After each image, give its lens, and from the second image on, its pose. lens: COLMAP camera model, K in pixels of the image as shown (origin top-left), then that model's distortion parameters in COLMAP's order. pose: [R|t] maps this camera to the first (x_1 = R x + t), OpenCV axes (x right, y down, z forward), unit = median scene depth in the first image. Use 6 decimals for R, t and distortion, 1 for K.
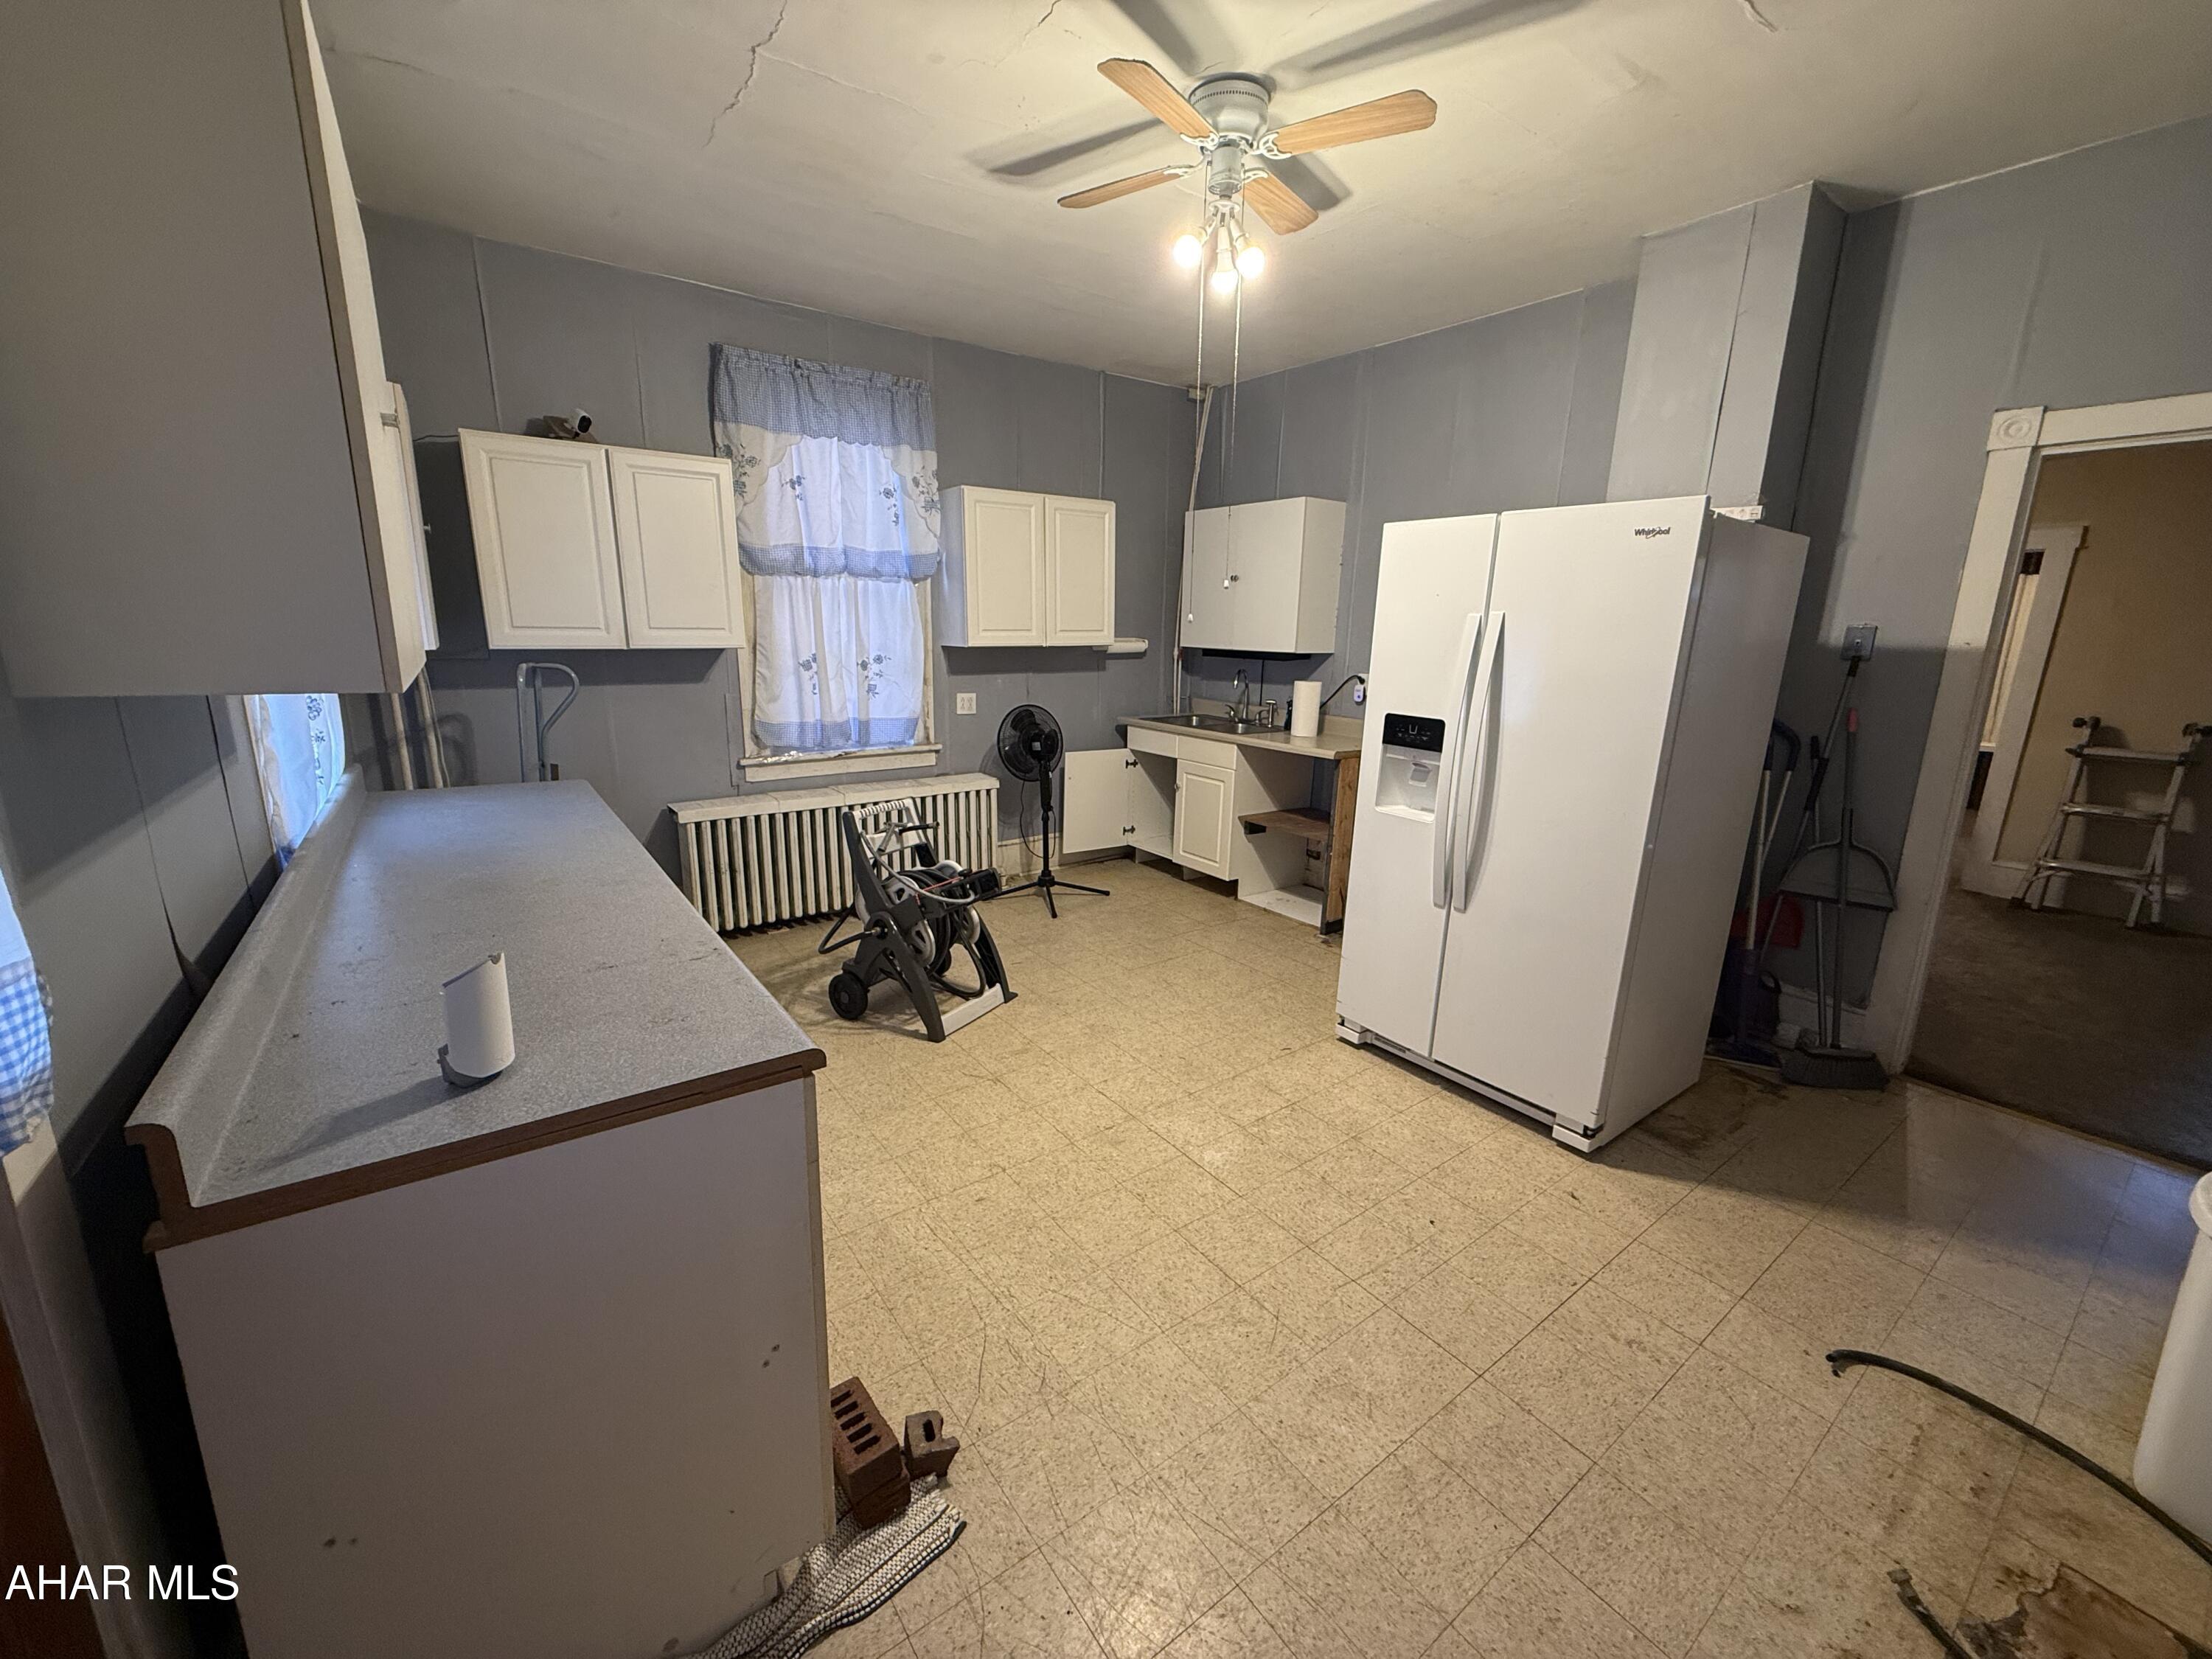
lens RADIAL K [[873.6, 0, 1098.8], [0, 873.6, 832.9], [0, 0, 1]] dist [-0.005128, -0.000065]
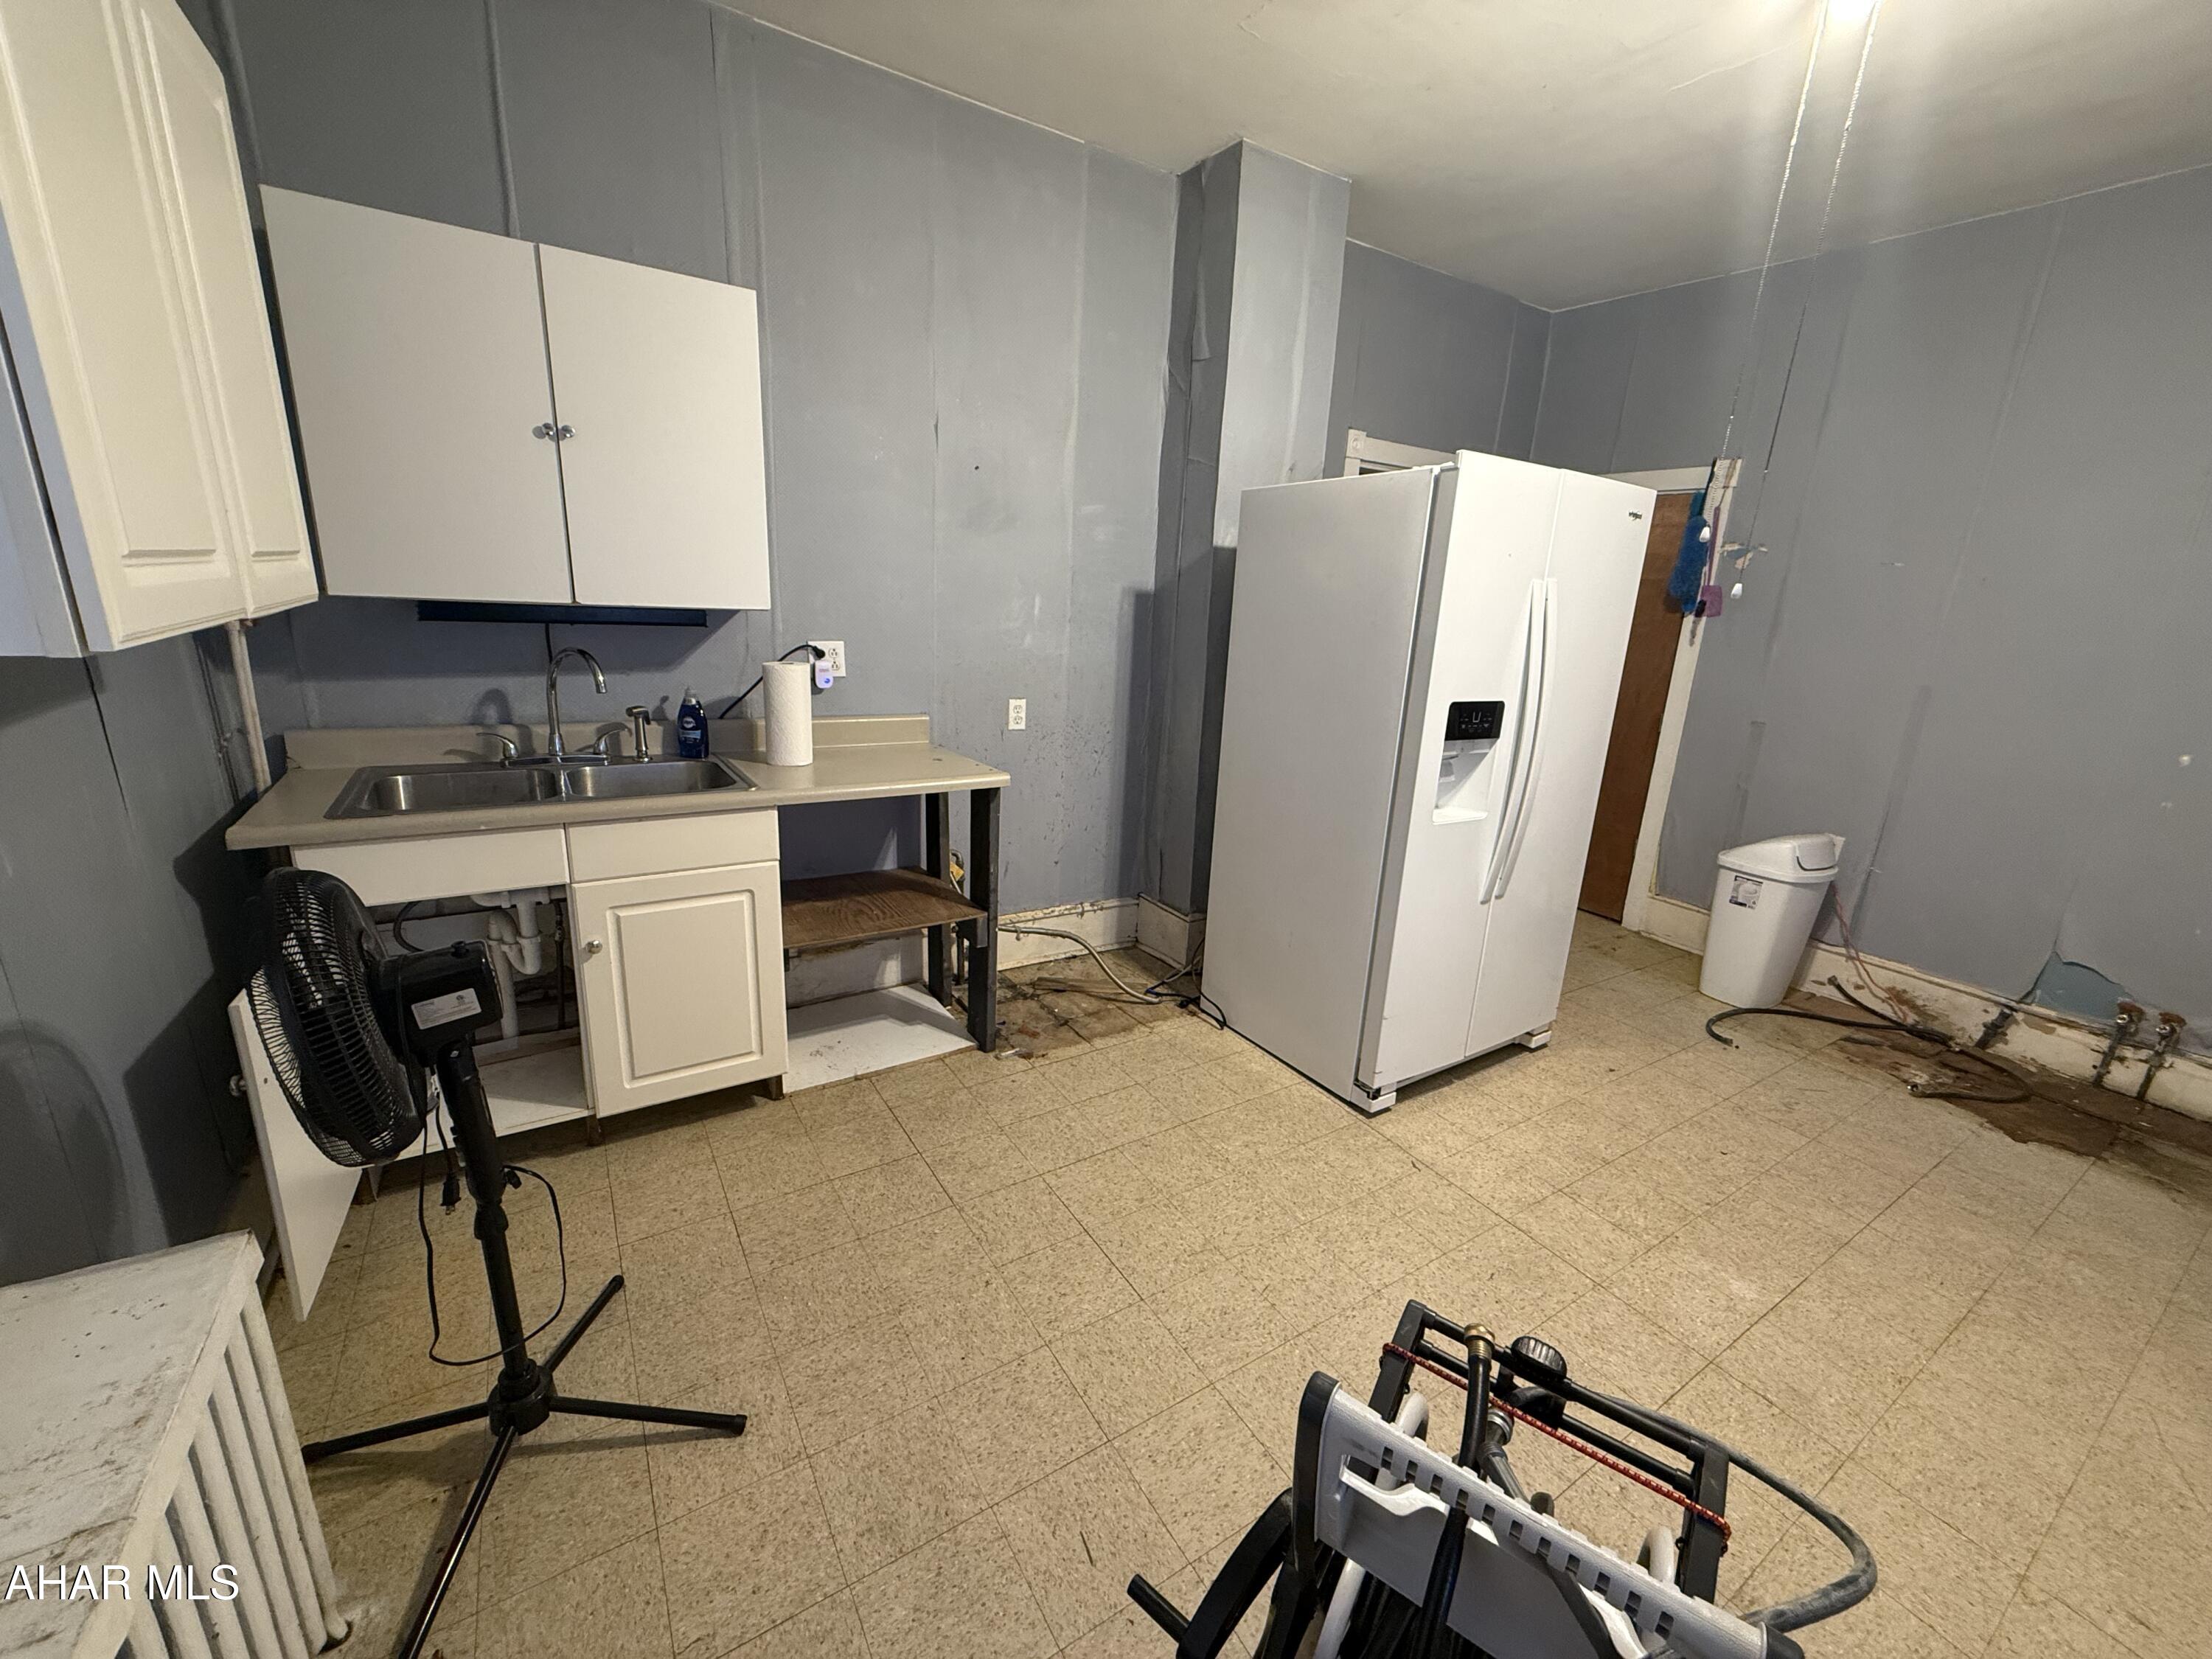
lens RADIAL K [[873.6, 0, 1098.8], [0, 873.6, 832.9], [0, 0, 1]] dist [-0.005128, -0.000065]
pose [[0.061980, -0.281114, 0.957671, -0.467791], [0.186316, 0.945908, 0.265603, -0.289269], [-0.980533, 0.161967, 0.111004, 1.226542]]
